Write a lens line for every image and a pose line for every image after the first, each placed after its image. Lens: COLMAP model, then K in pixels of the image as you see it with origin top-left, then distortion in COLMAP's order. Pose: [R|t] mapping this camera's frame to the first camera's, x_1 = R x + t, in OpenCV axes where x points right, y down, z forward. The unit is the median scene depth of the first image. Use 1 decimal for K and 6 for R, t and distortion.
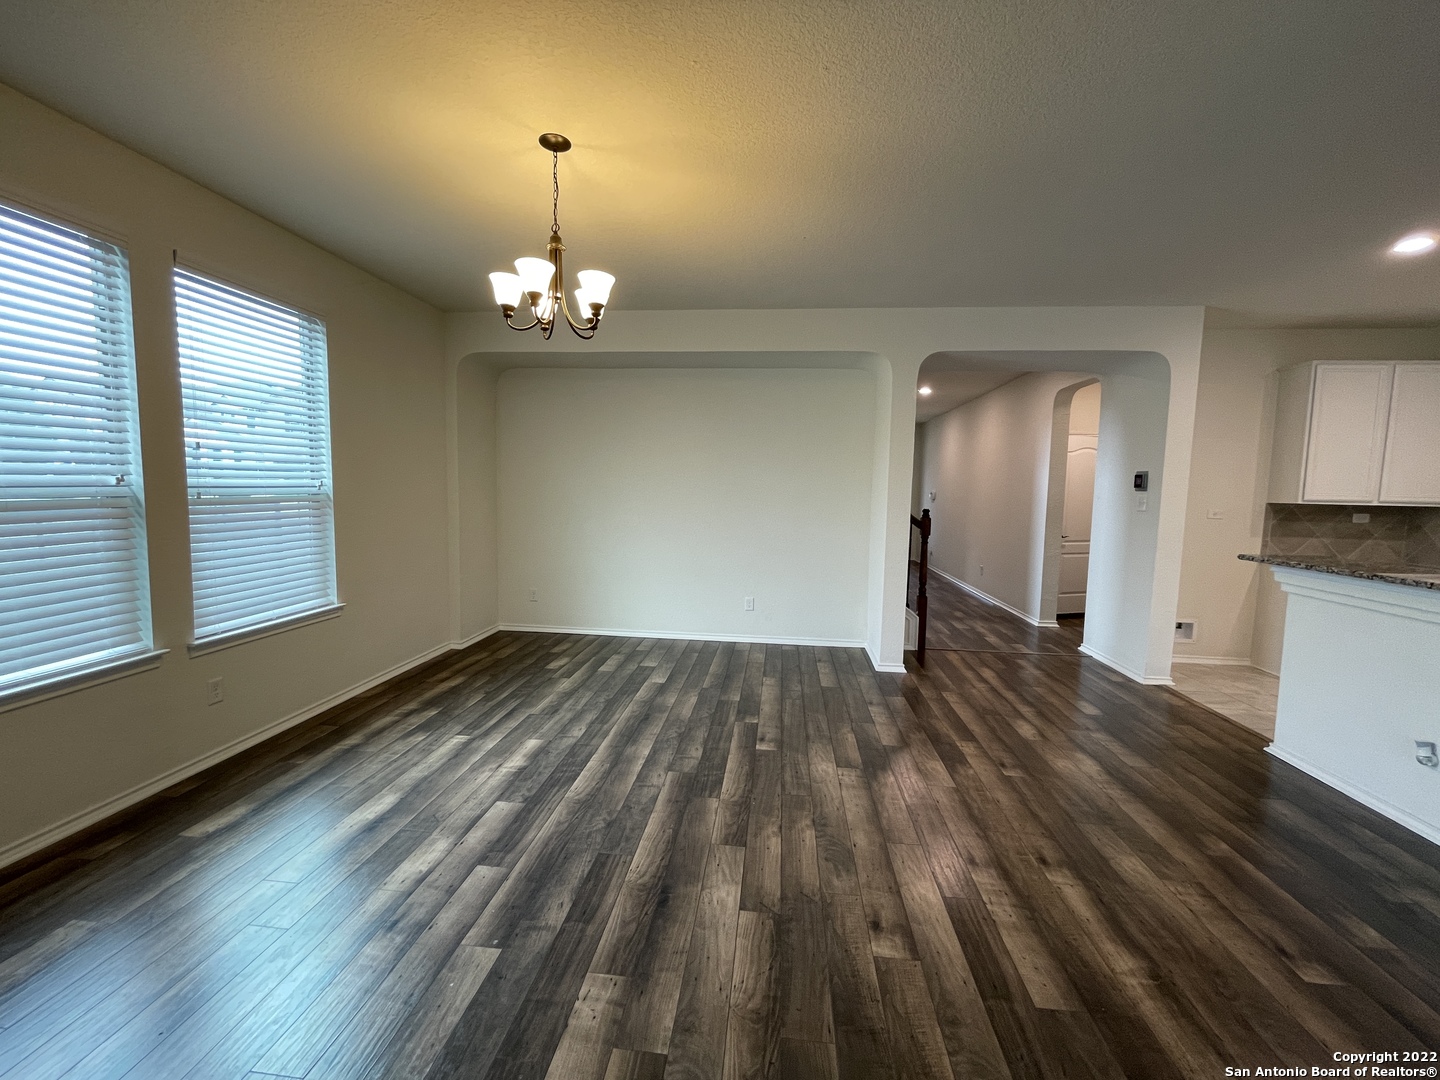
lens RADIAL K [[587.4, 0, 716.6], [0, 587.4, 538.5], [0, 0, 1]] dist [-0.002443, 0.000080]
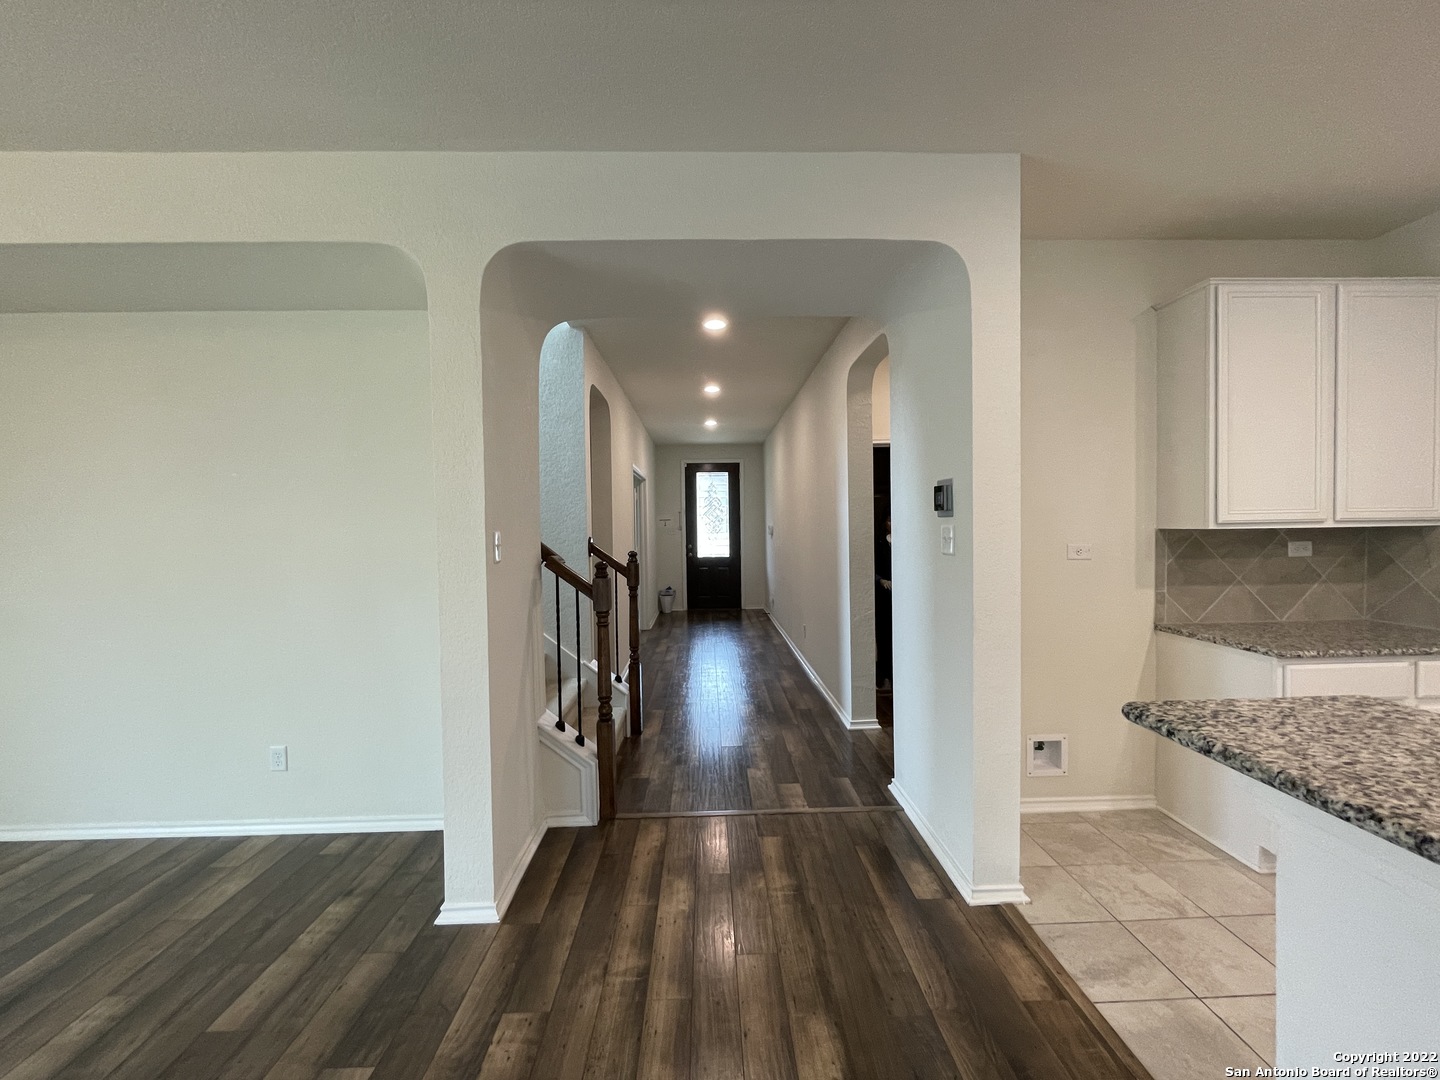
lens RADIAL K [[587.4, 0, 716.6], [0, 587.4, 538.5], [0, 0, 1]] dist [-0.002443, 0.000080]
pose [[0.990760, -0.038736, 0.129976, 0.446068], [0.046900, 0.997075, -0.060346, -0.038554], [-0.127258, 0.065885, 0.989679, 0.498874]]
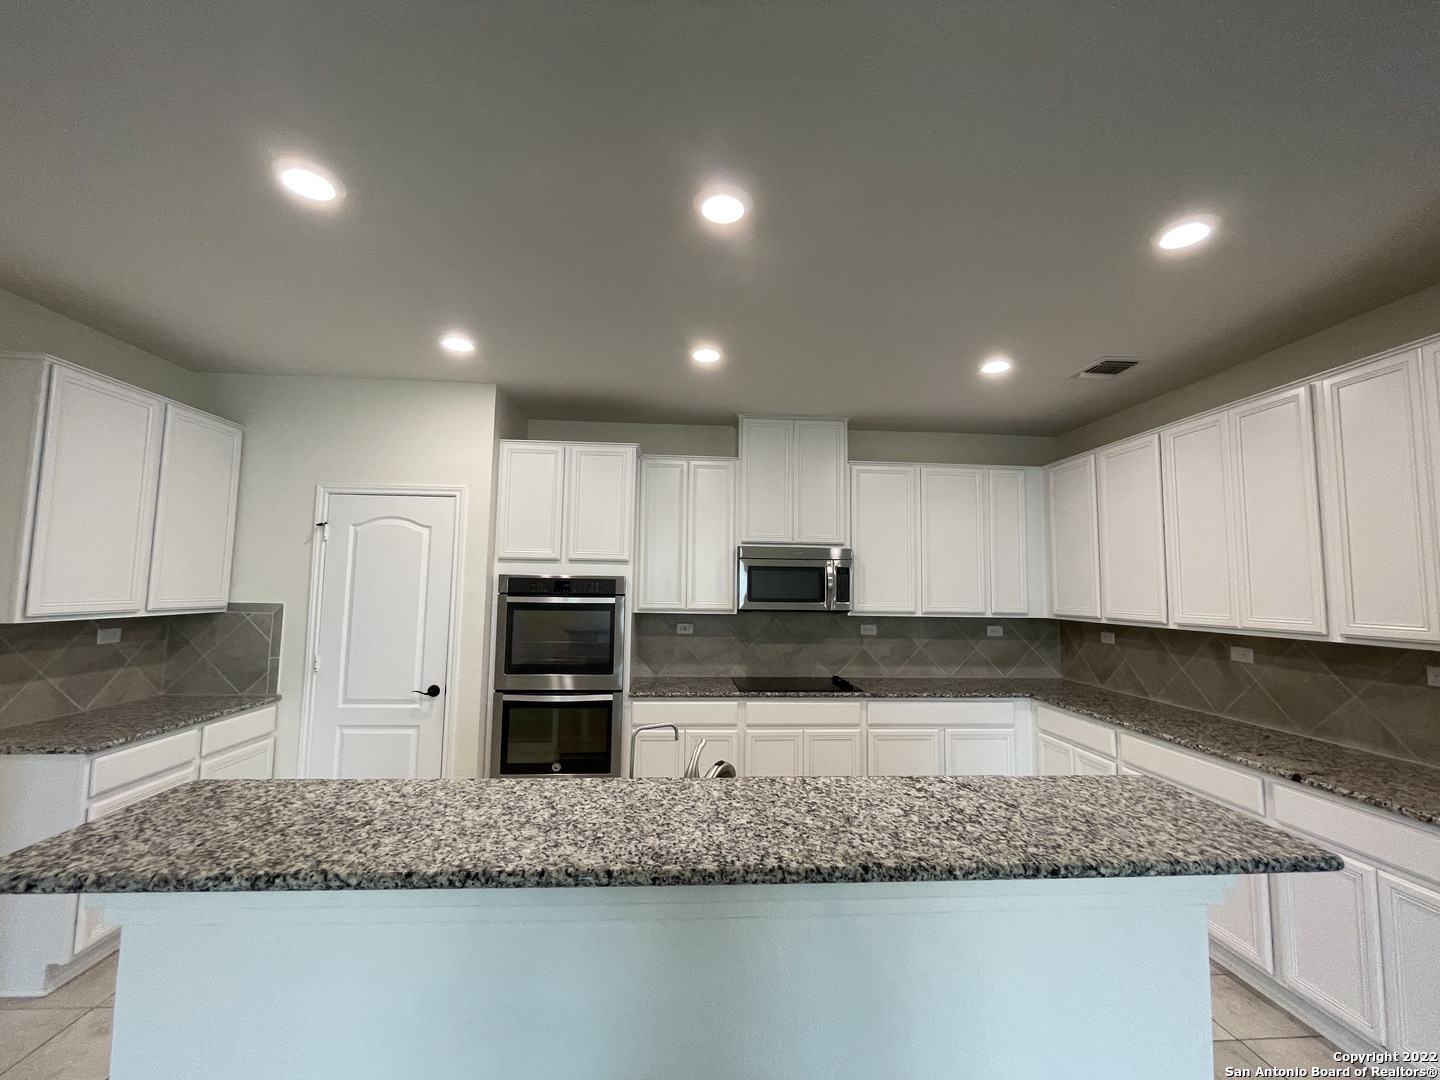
lens RADIAL K [[589.5, 0, 720.0], [0, 589.5, 540.0], [0, 0, 1]] dist [0.000965, 0.000598]
pose [[-0.169496, 0.055002, 0.983995, 0.384307], [0.065109, 0.996885, -0.044507, -0.068459], [-0.983378, 0.056524, -0.172549, 0.484230]]
